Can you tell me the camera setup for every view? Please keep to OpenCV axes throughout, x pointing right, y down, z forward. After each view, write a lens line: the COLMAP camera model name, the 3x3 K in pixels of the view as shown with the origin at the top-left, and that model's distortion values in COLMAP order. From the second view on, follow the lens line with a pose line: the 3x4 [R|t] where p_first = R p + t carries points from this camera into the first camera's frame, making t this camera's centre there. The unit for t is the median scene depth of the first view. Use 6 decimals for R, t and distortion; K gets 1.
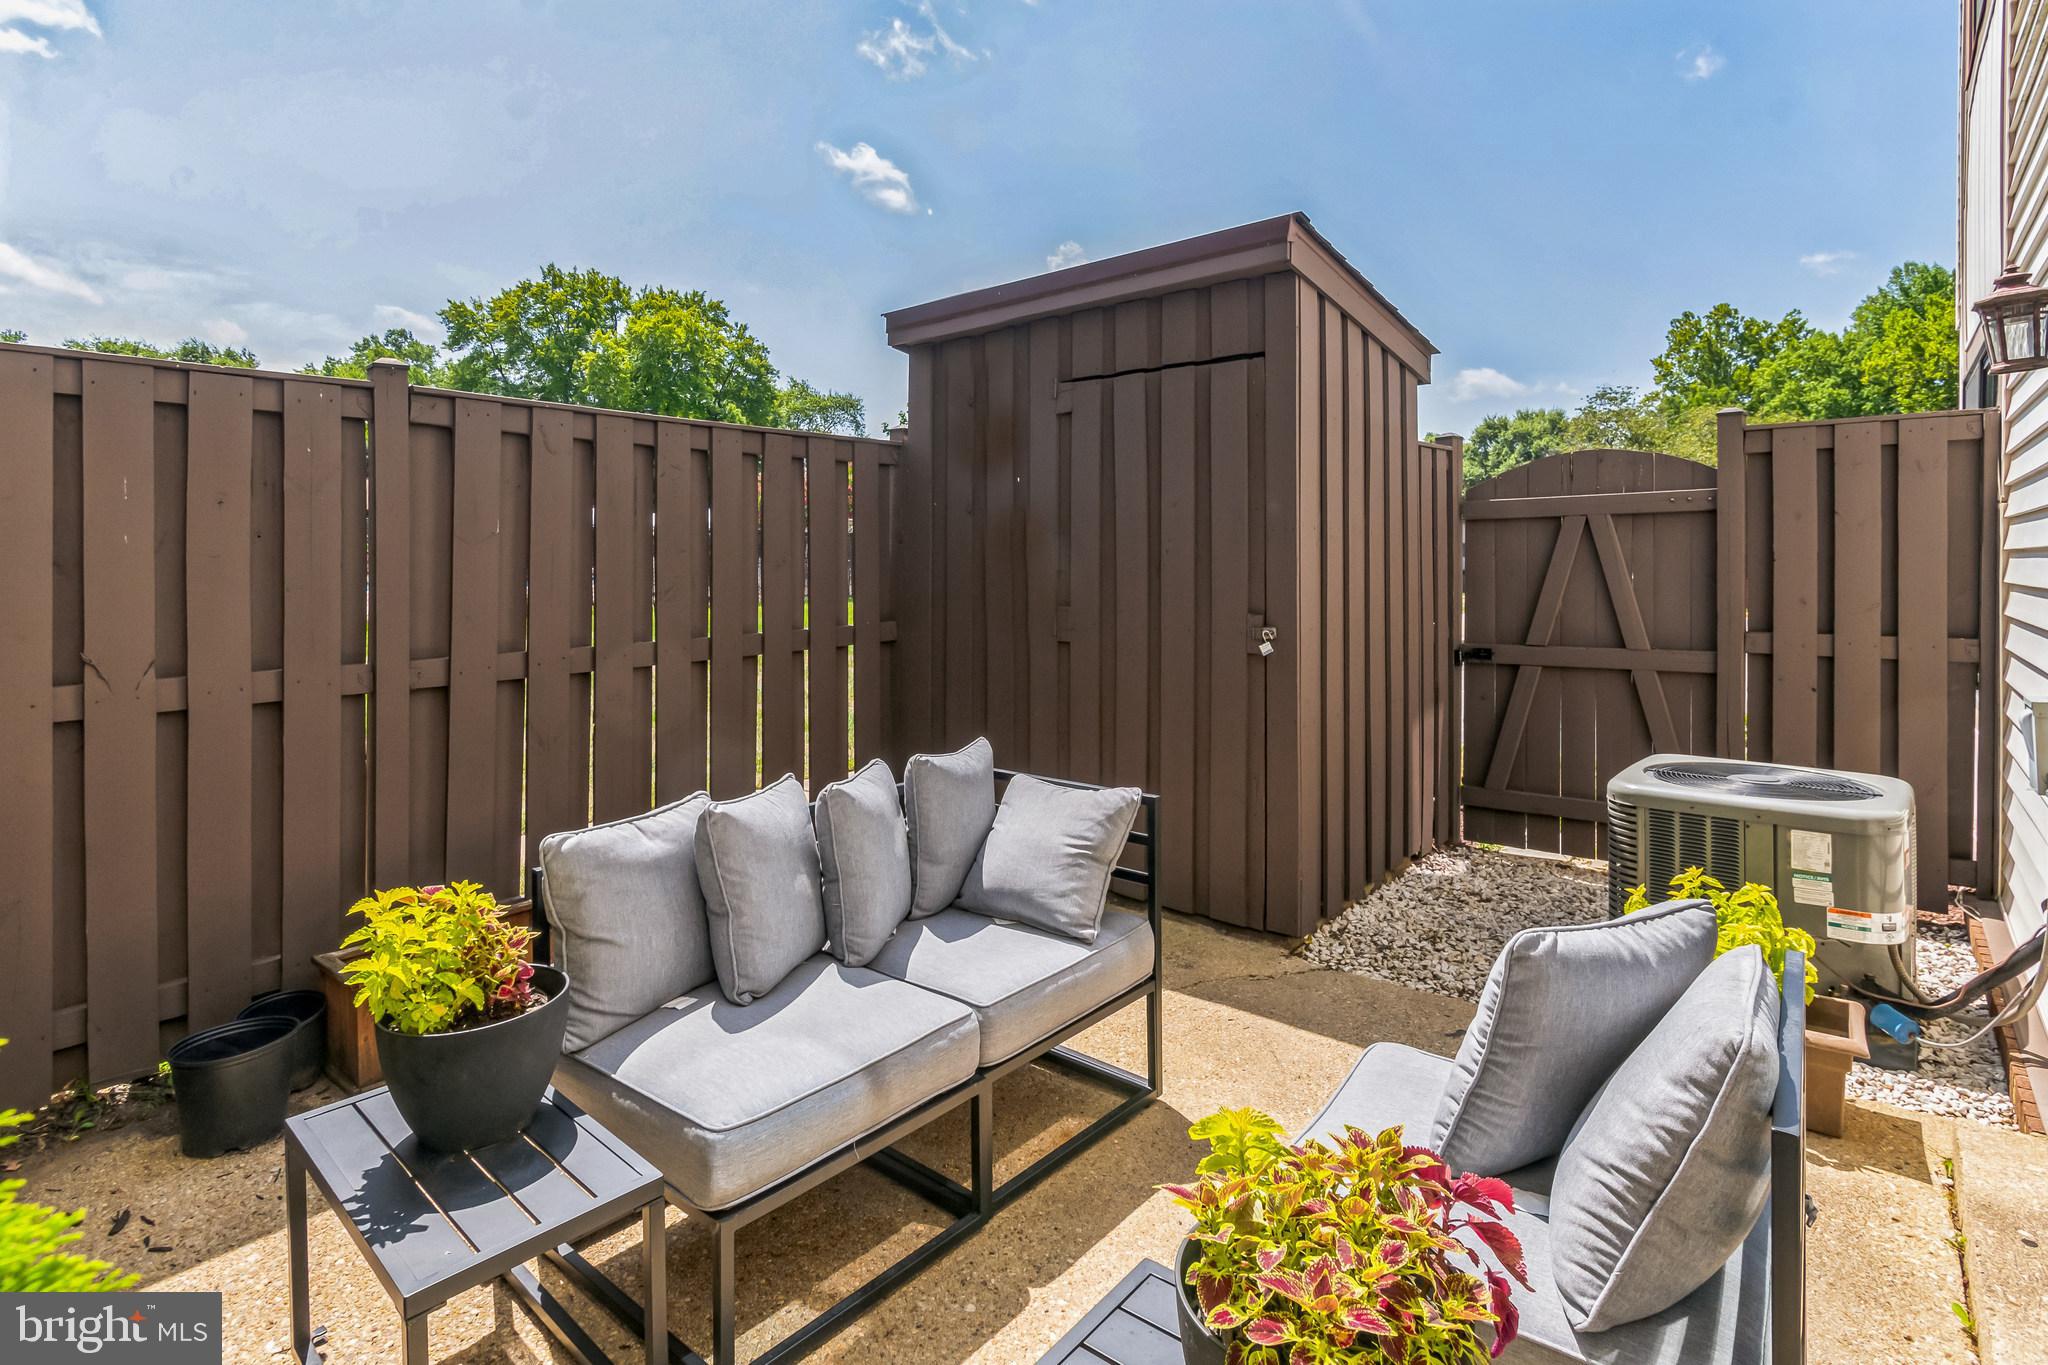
lens RADIAL K [[1026.3, 0, 1024.6], [0, 1026.3, 681.9], [0, 0, 1]] dist [0.000792, 0.000111]
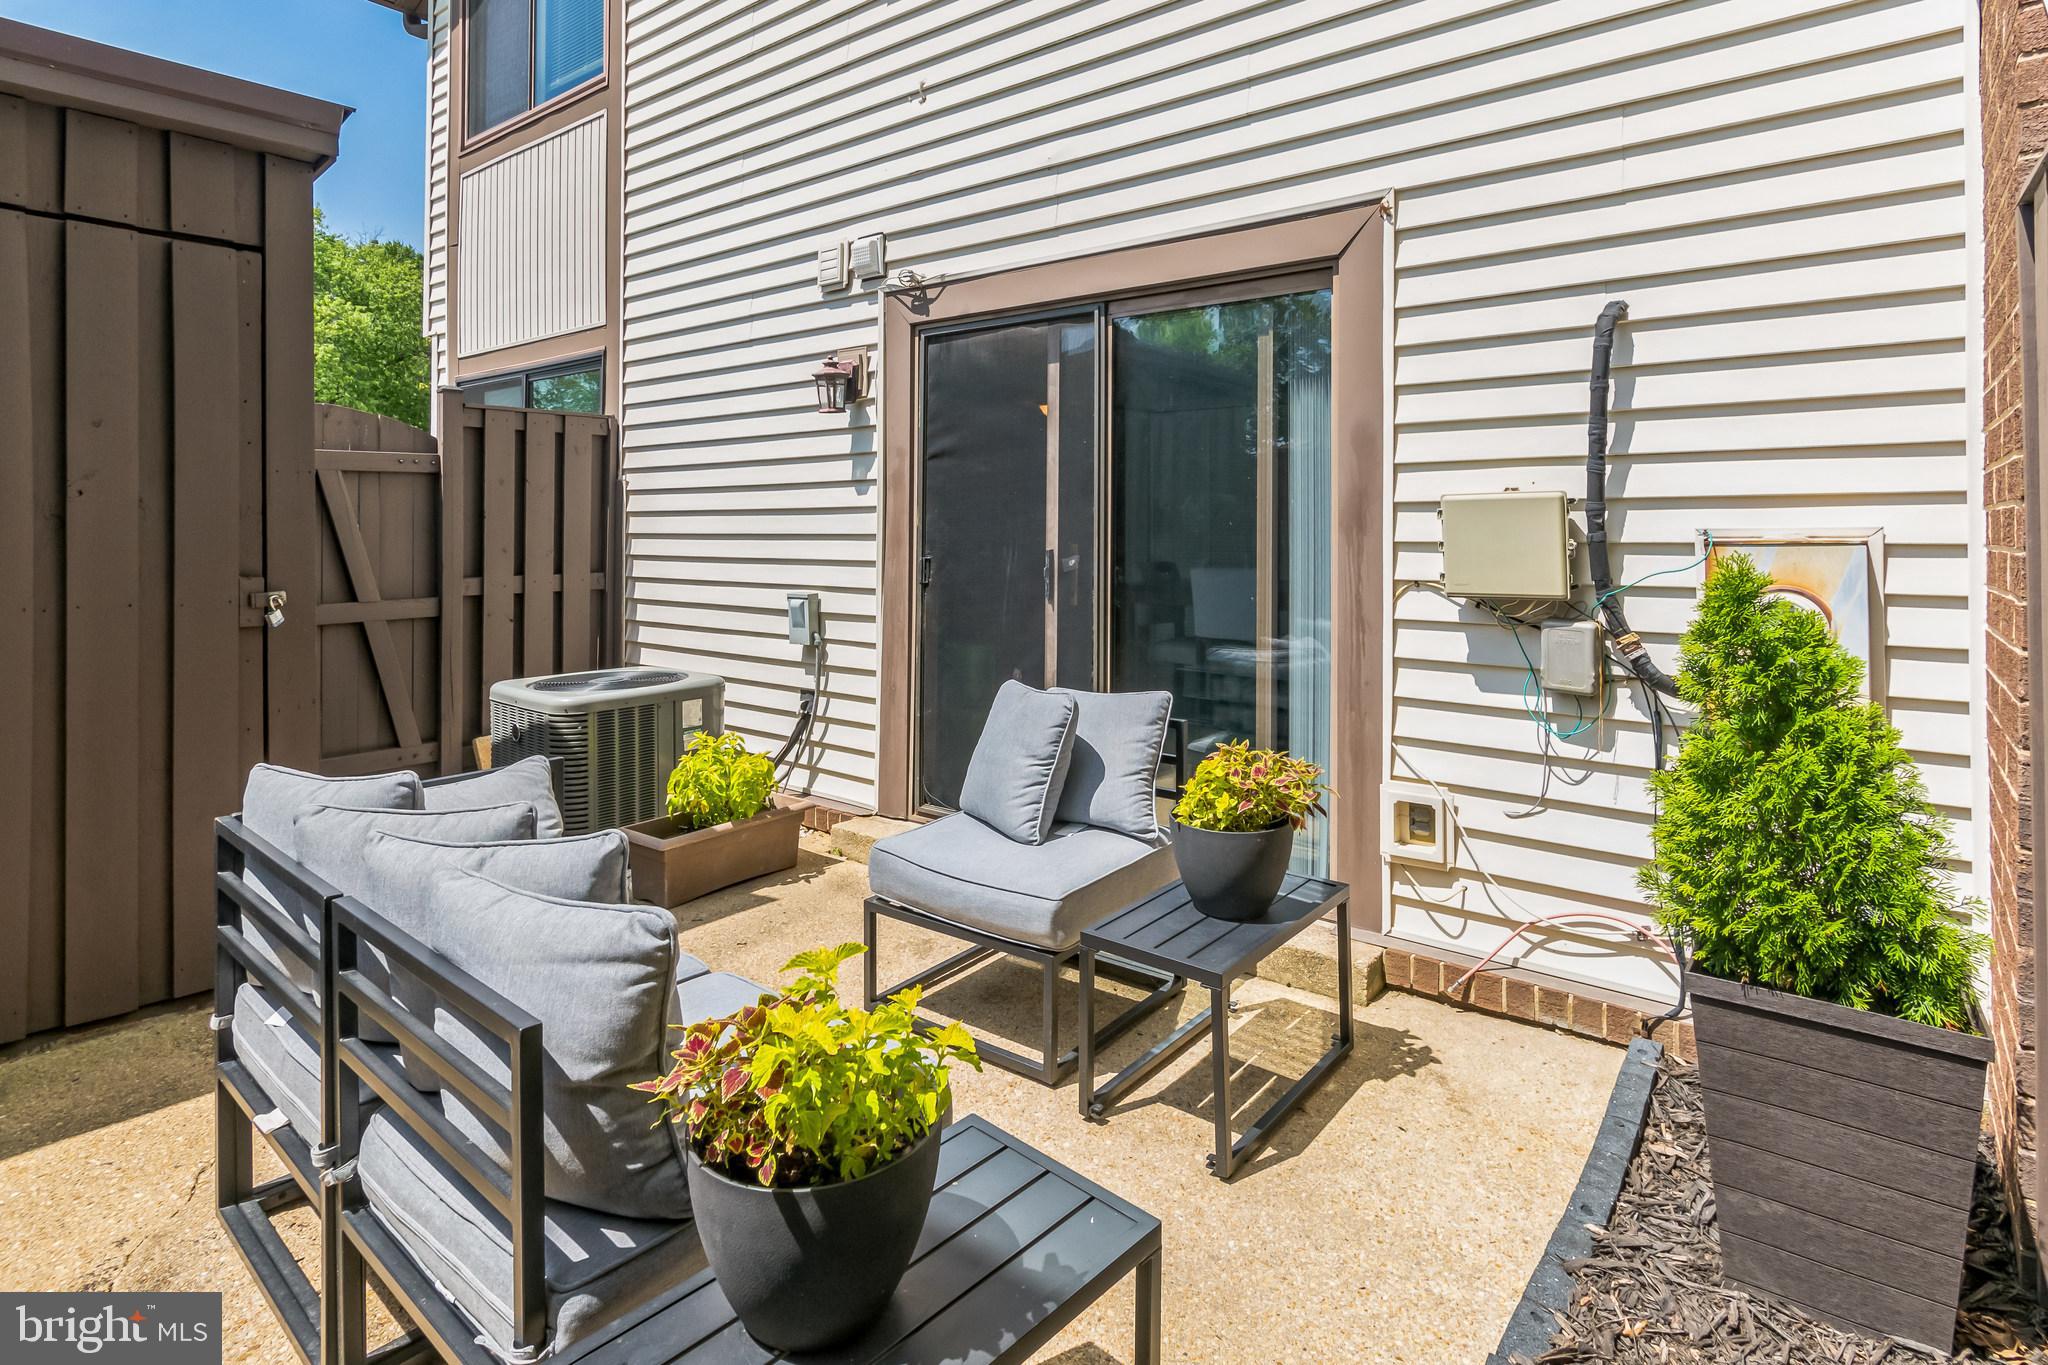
lens RADIAL K [[1026.3, 0, 1025.2], [0, 1026.3, 683.3], [0, 0, 1]] dist [0.000792, 0.000111]
pose [[0.006434, -0.148225, 0.988933, -0.507188], [0.116165, 0.982368, 0.146485, -0.028487], [-0.993209, 0.113937, 0.023539, 0.350253]]
